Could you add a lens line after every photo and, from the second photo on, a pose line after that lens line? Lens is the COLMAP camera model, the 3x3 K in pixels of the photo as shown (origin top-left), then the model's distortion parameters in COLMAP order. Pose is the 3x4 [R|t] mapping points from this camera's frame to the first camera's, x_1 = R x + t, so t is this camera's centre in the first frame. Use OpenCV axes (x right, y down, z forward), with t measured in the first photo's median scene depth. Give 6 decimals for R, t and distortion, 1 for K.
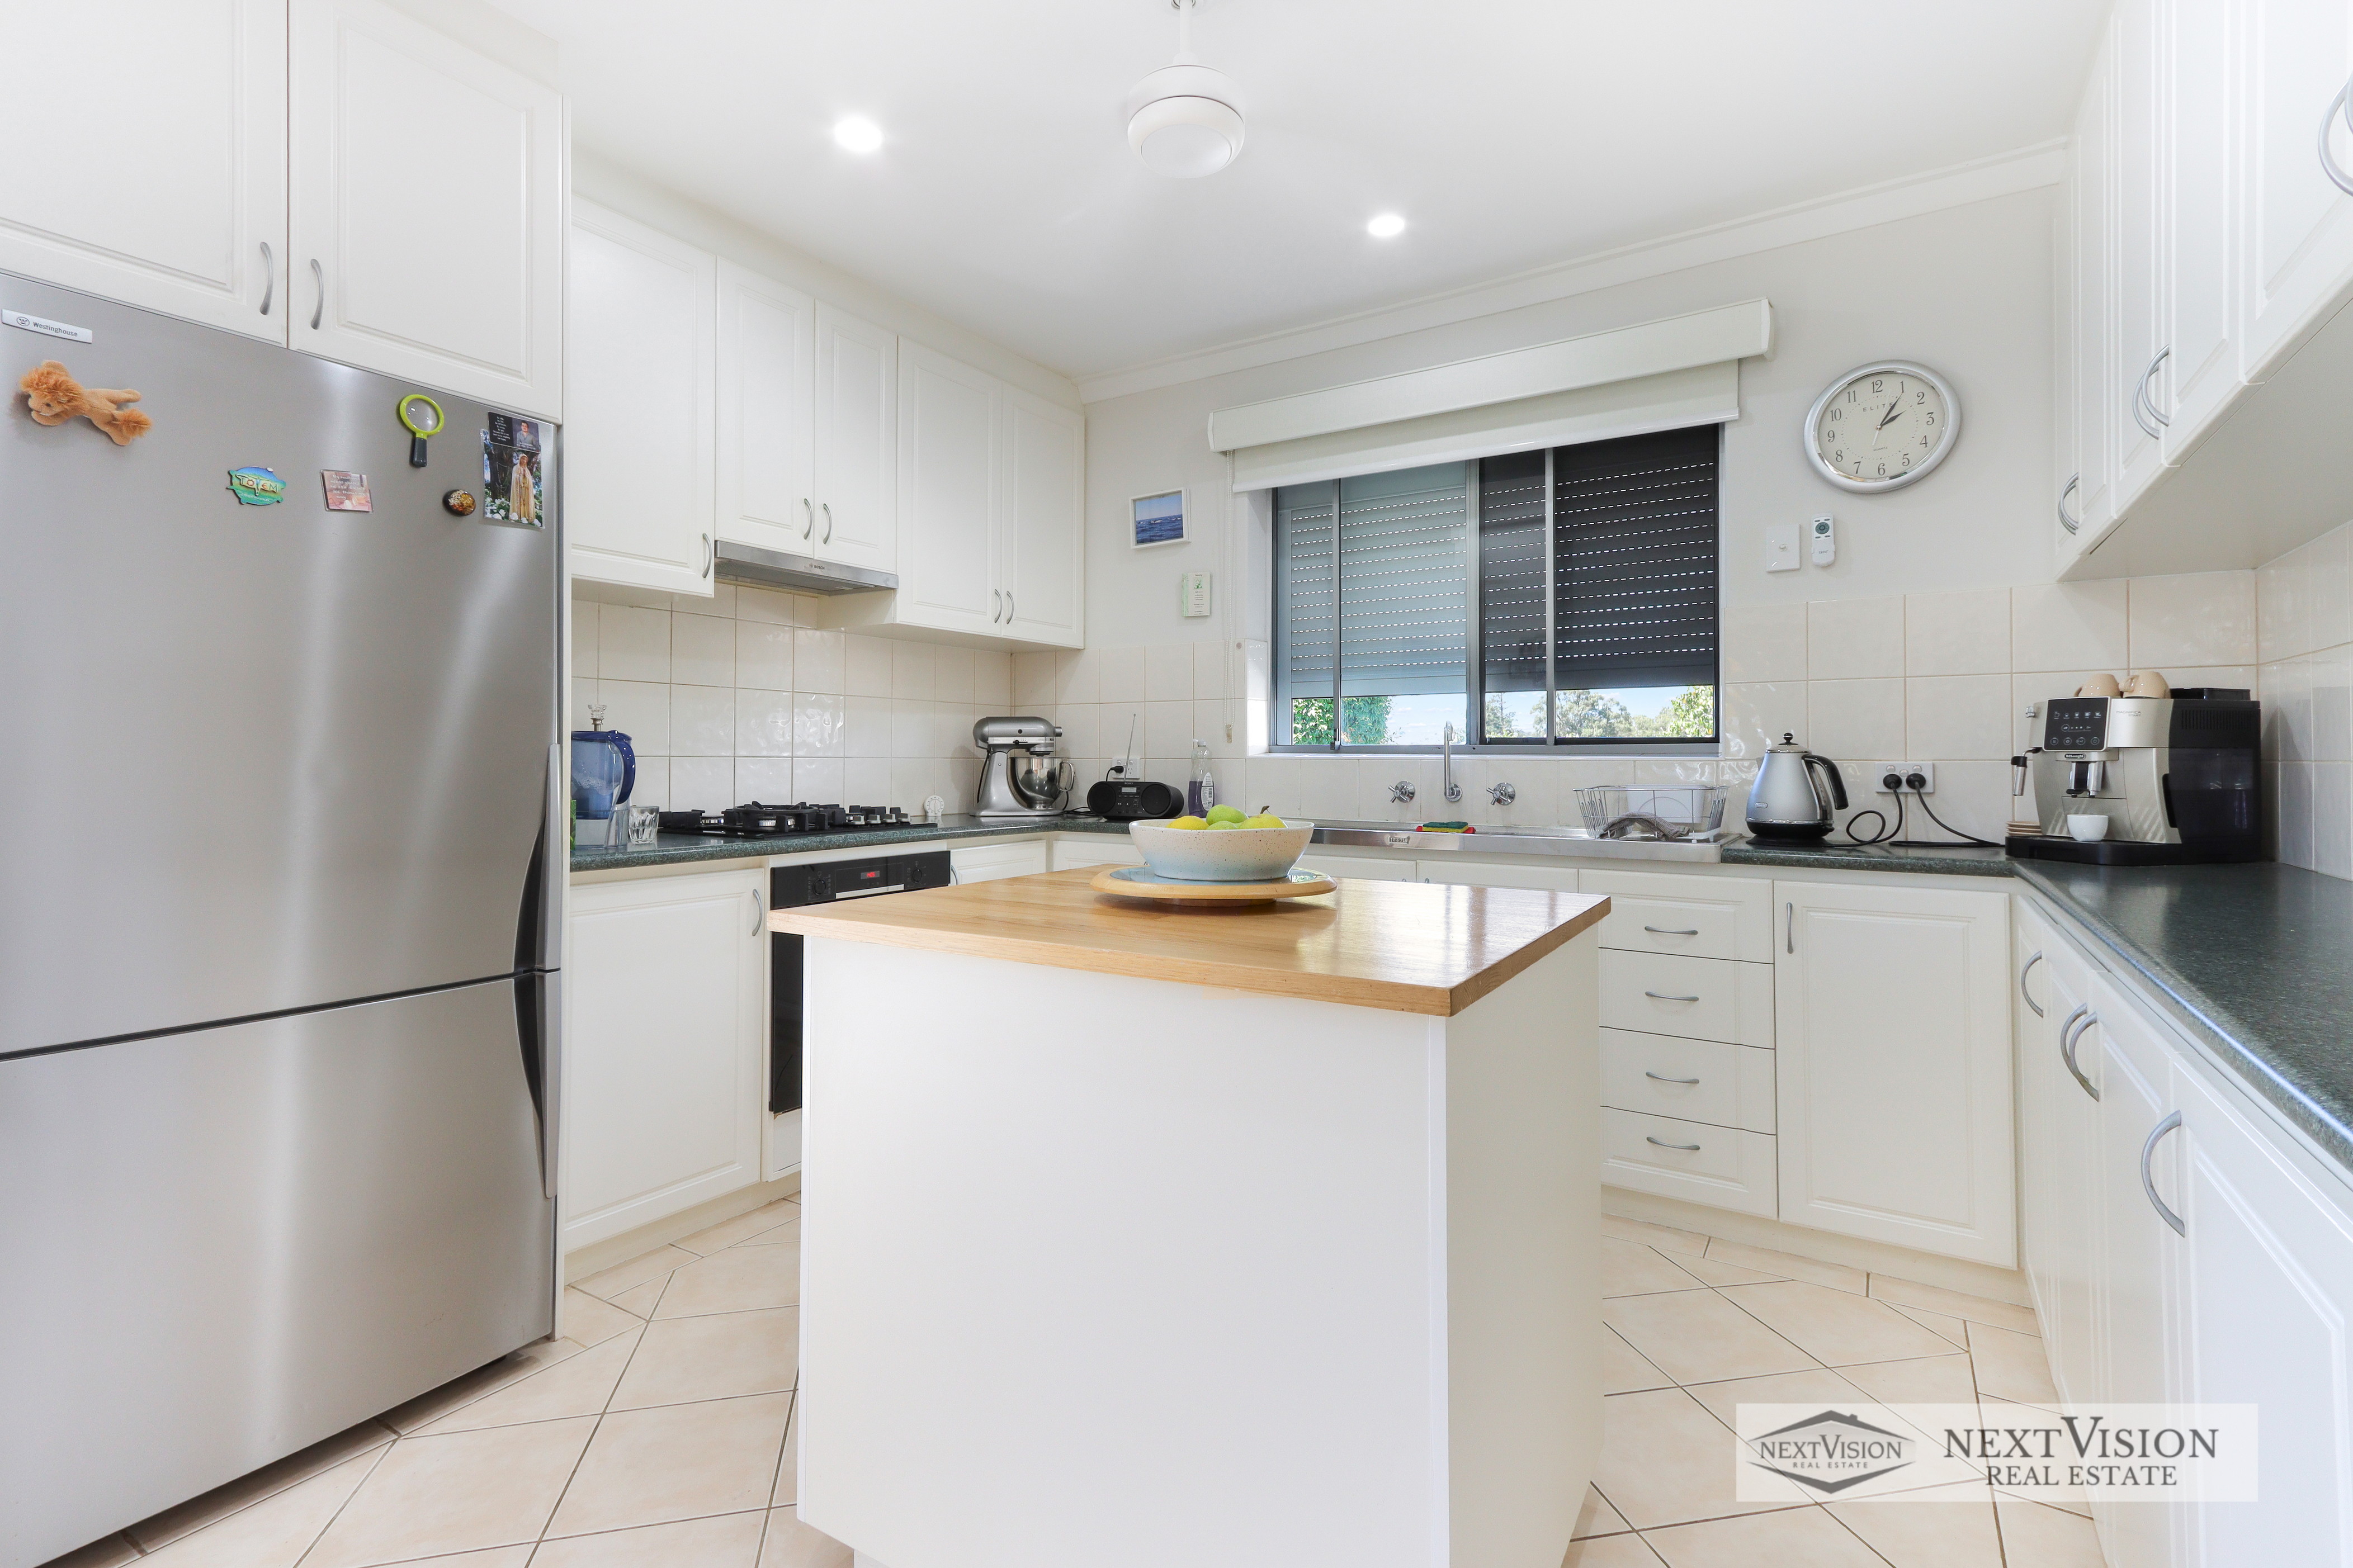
lens RADIAL K [[1091.8, 0, 1192.4], [0, 1091.8, 770.4], [0, 0, 1]] dist [0.018210, -0.001757]
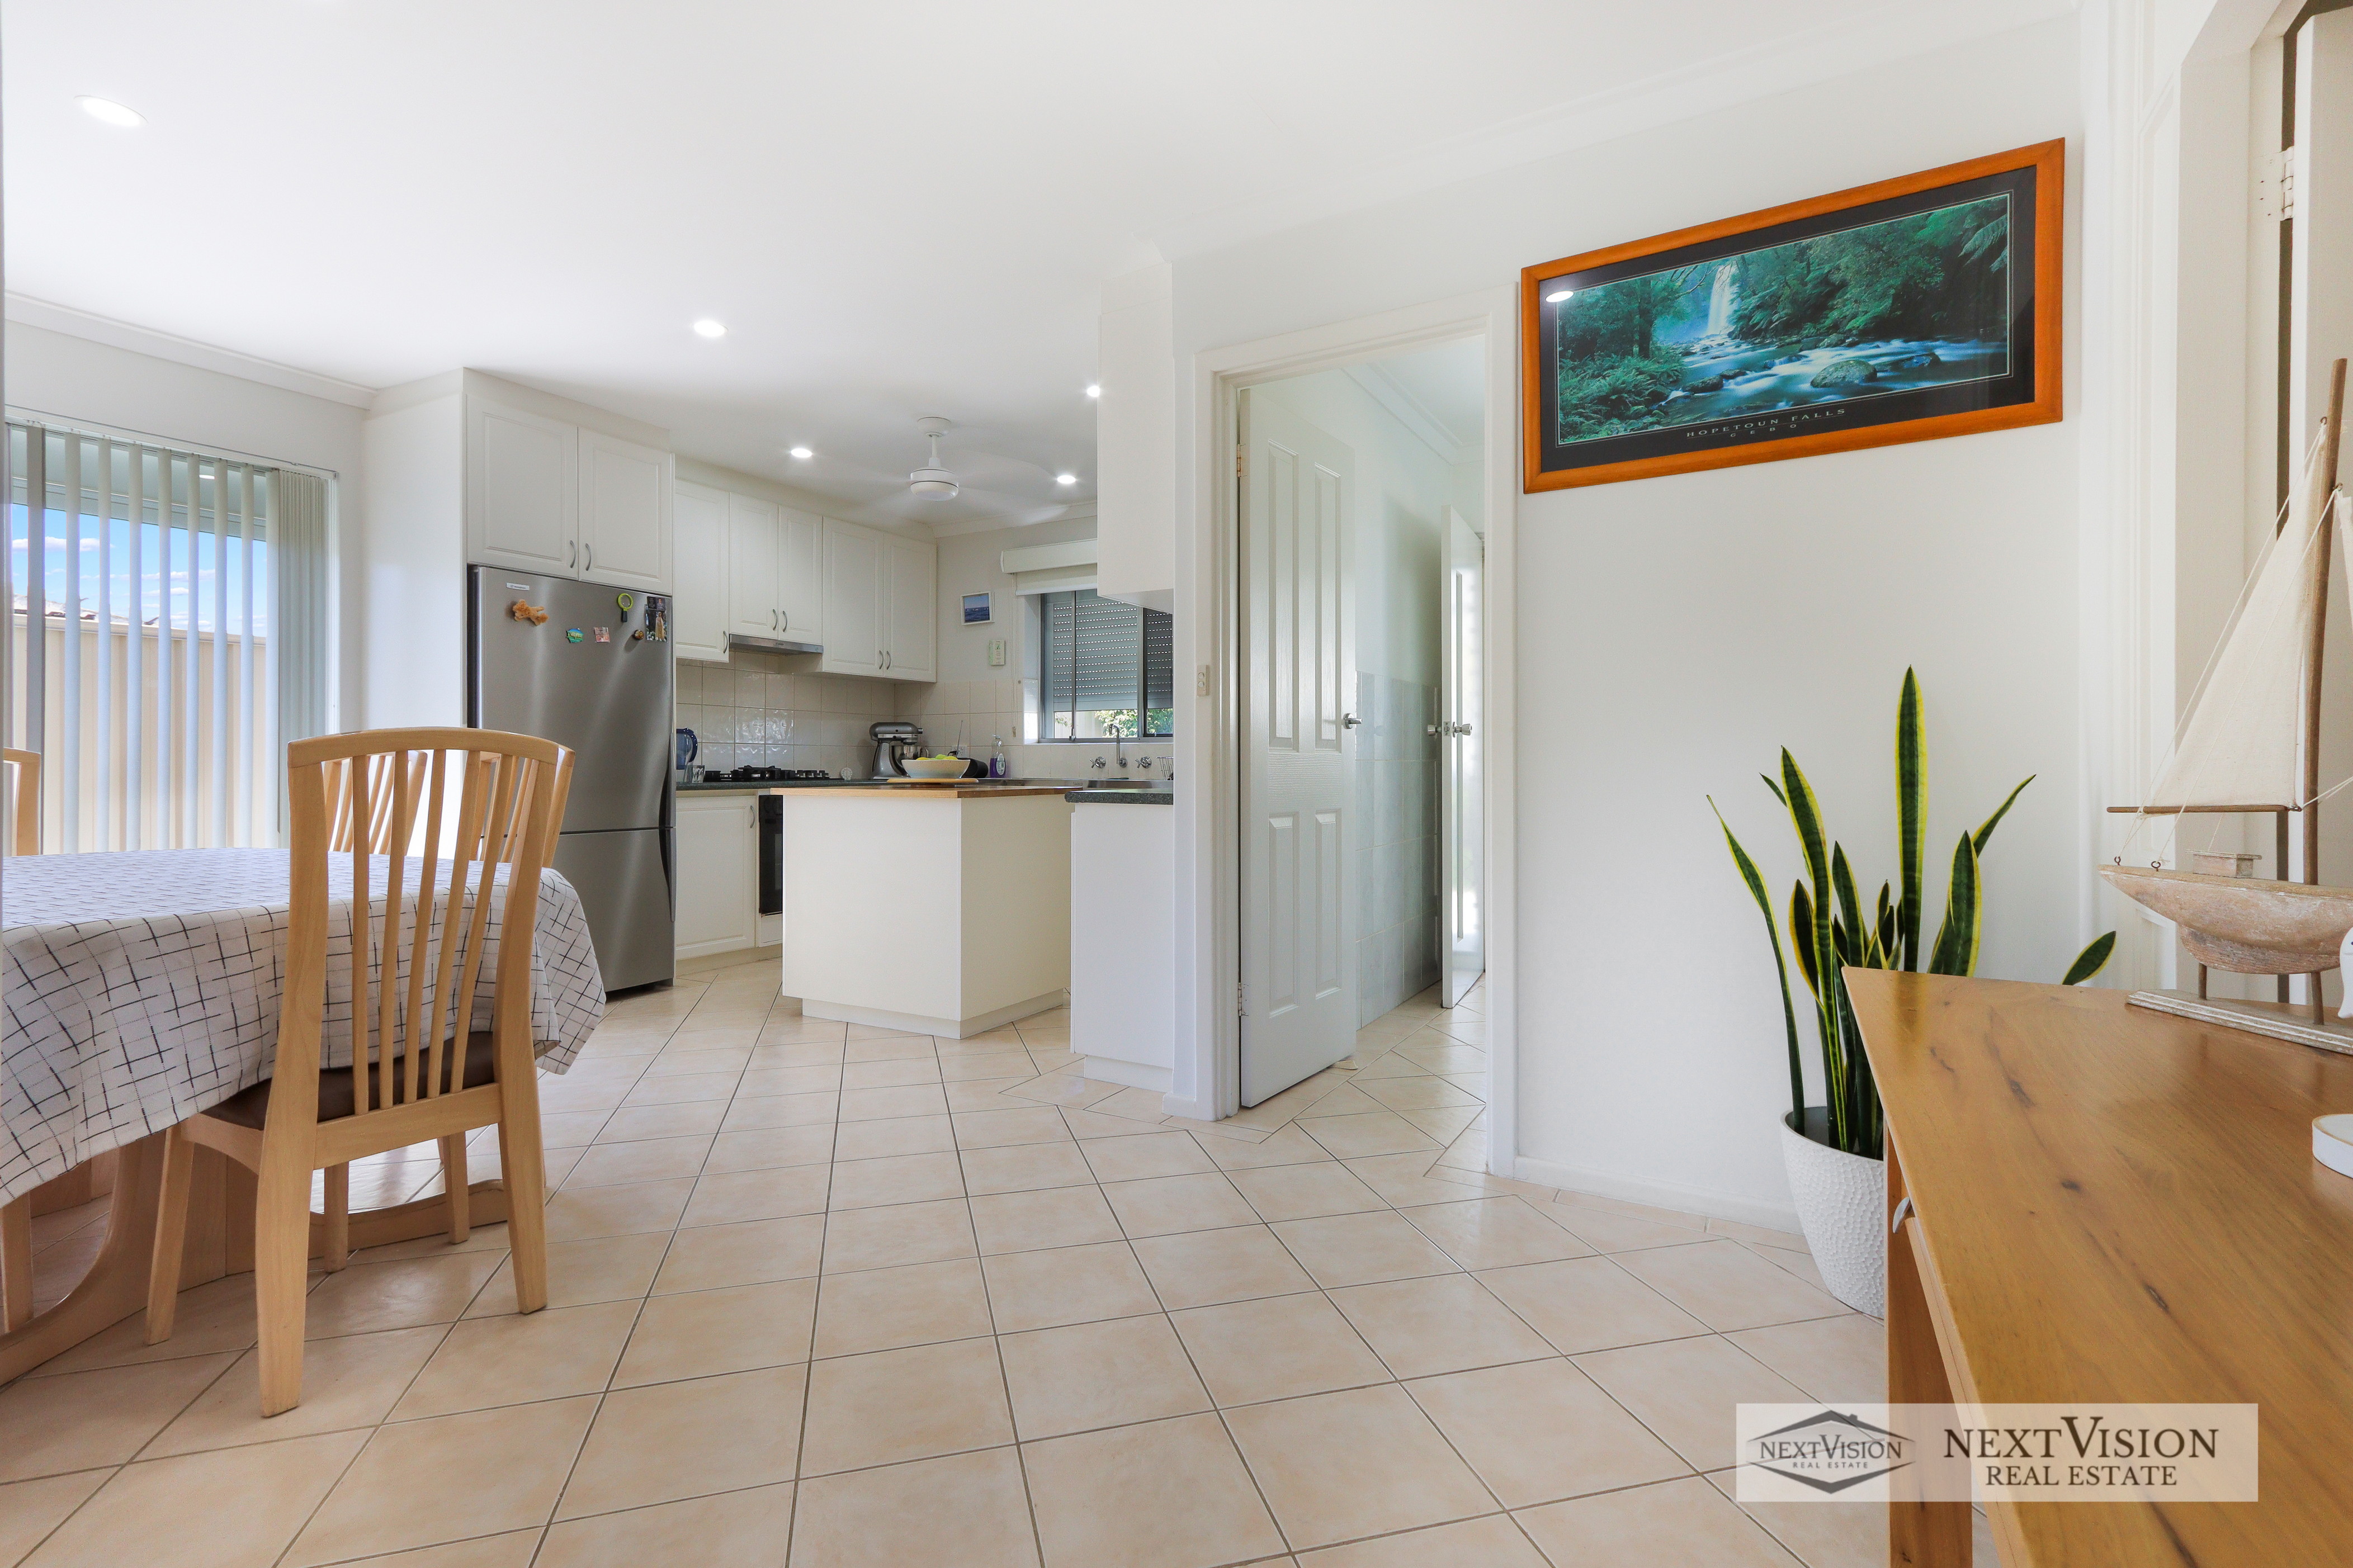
lens RADIAL K [[1091.8, 0, 1190.7], [0, 1091.8, 771.3], [0, 0, 1]] dist [0.018210, -0.001757]
pose [[0.998846, -0.001218, 0.048013, 0.266053], [0.001417, 0.999991, -0.004111, 0.043219], [-0.048007, 0.004174, 0.998838, -0.891582]]
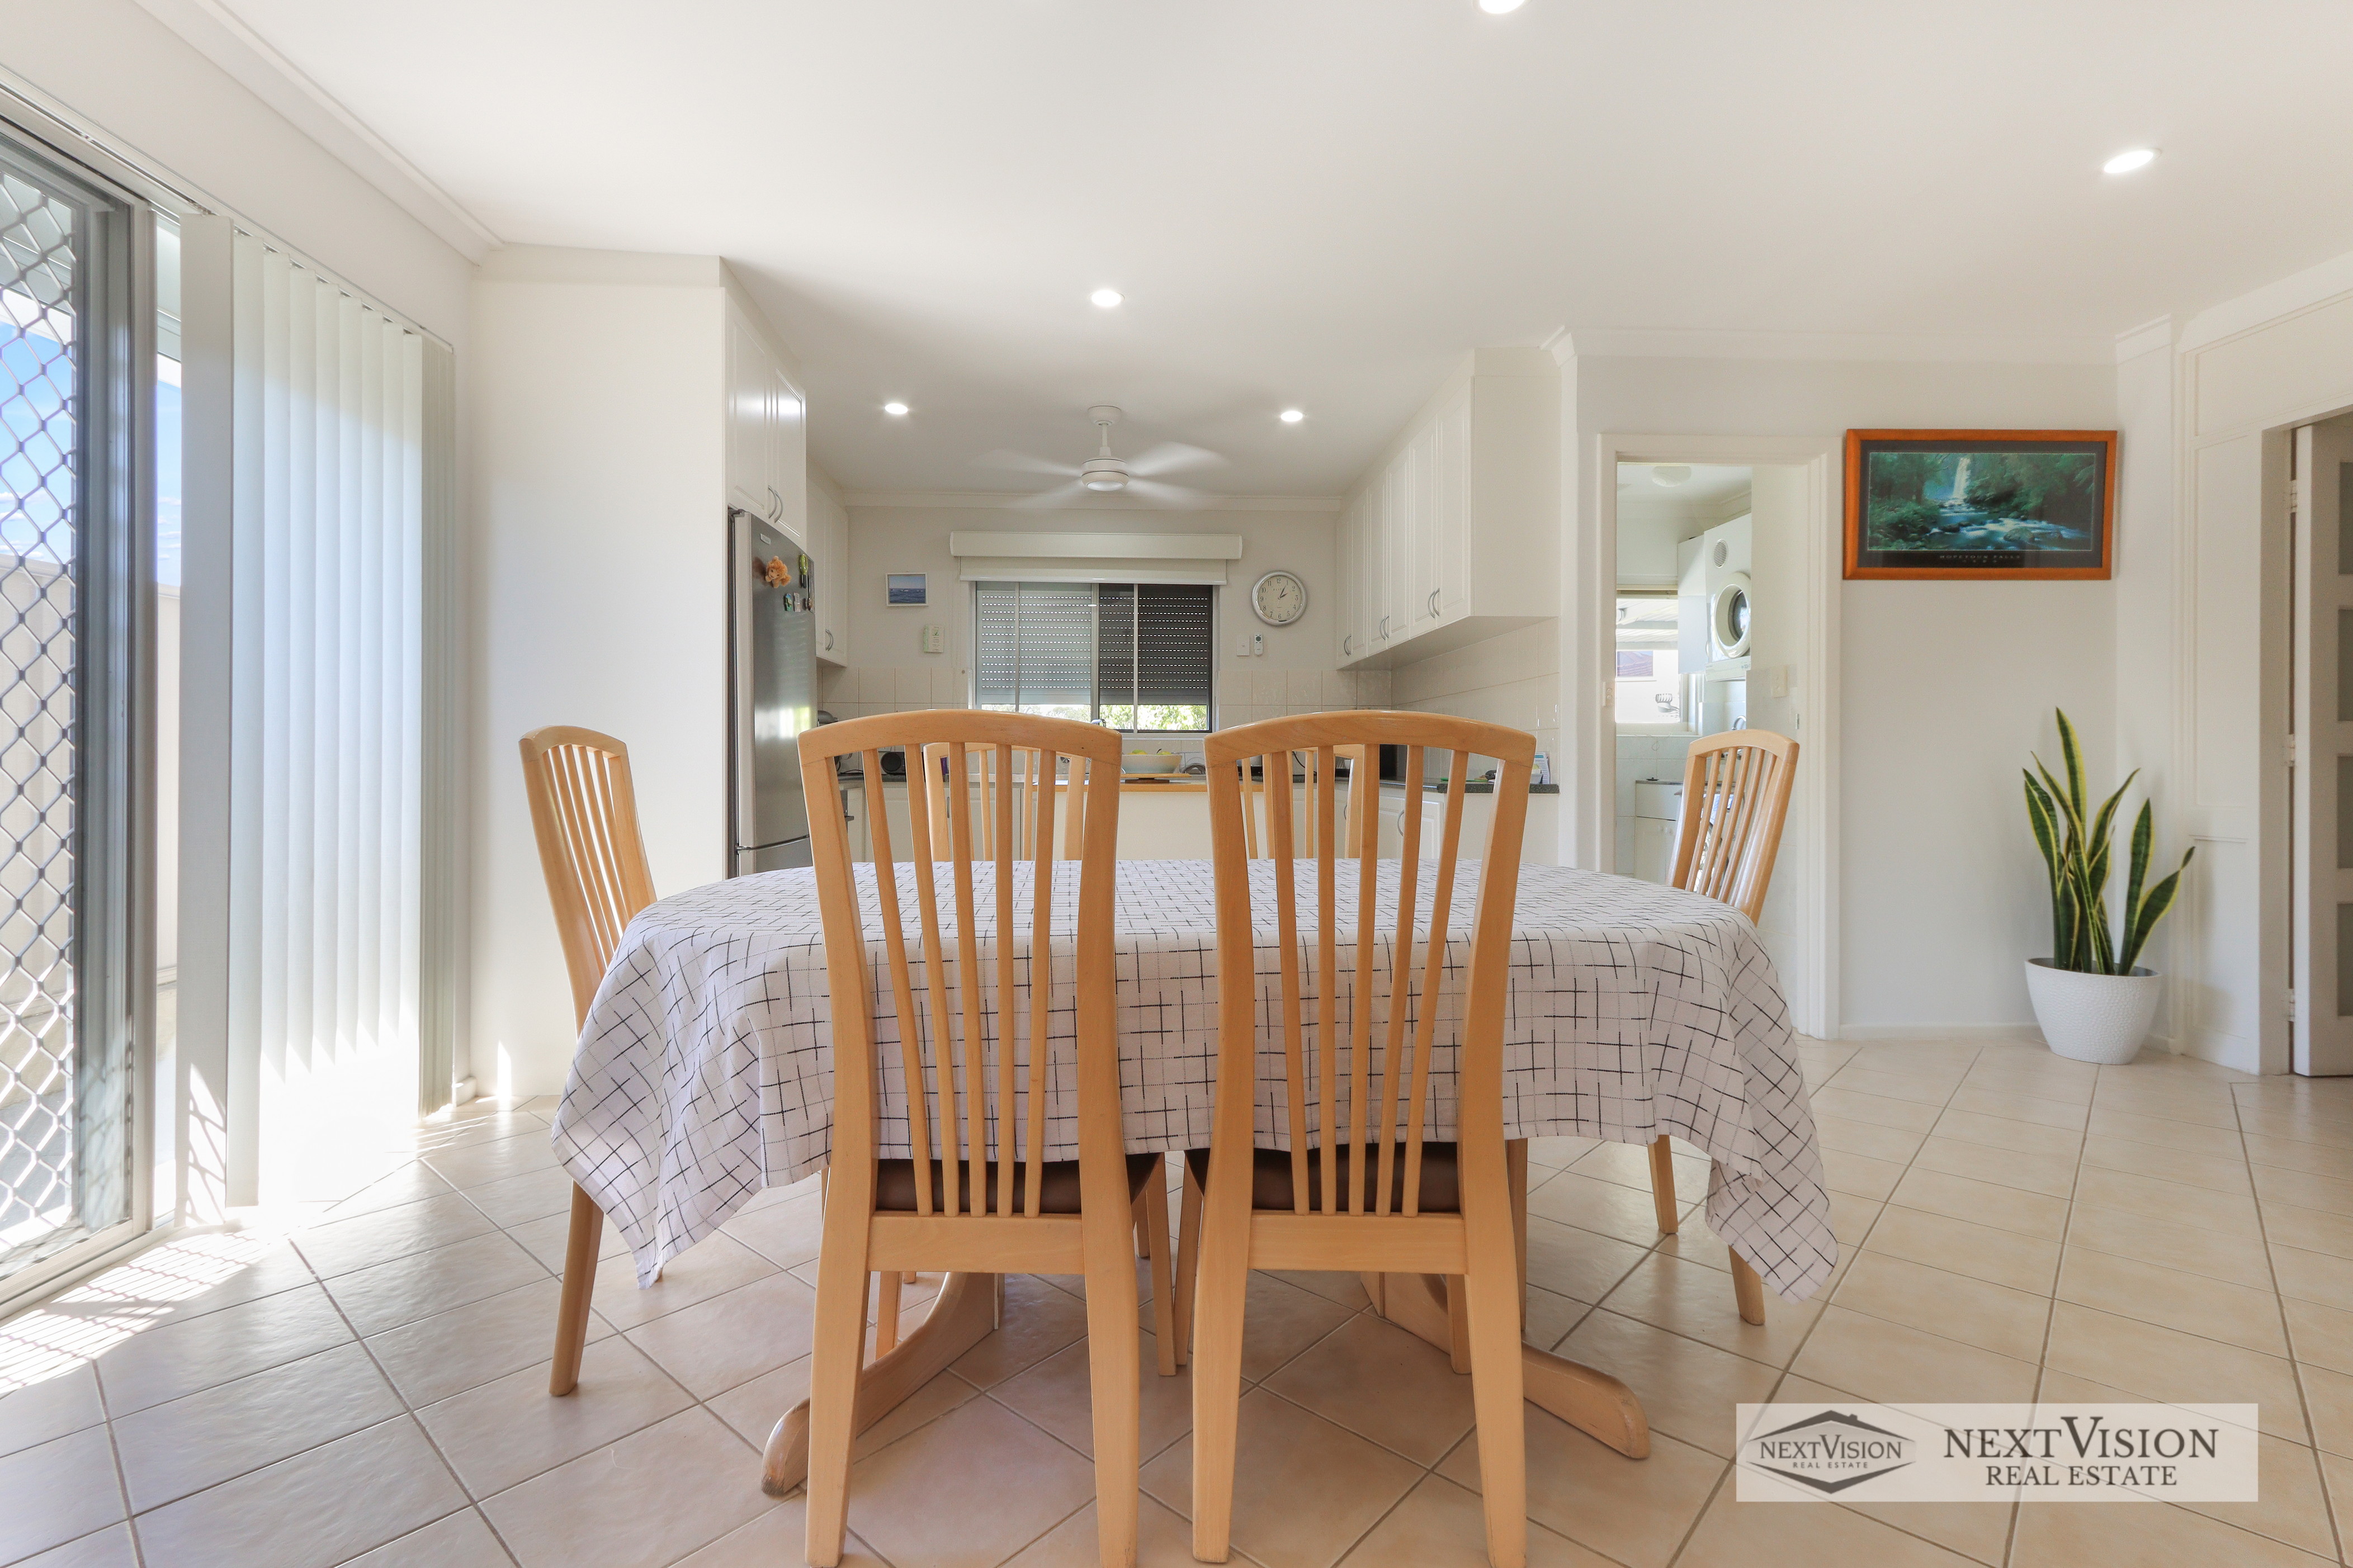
lens RADIAL K [[1091.8, 0, 1178.9], [0, 1091.8, 775.3], [0, 0, 1]] dist [0.018210, -0.001757]
pose [[0.803947, -0.009338, 0.594628, -0.790872], [0.005032, 0.999948, 0.008900, 0.037273], [-0.594680, -0.004163, 0.803951, -0.633134]]
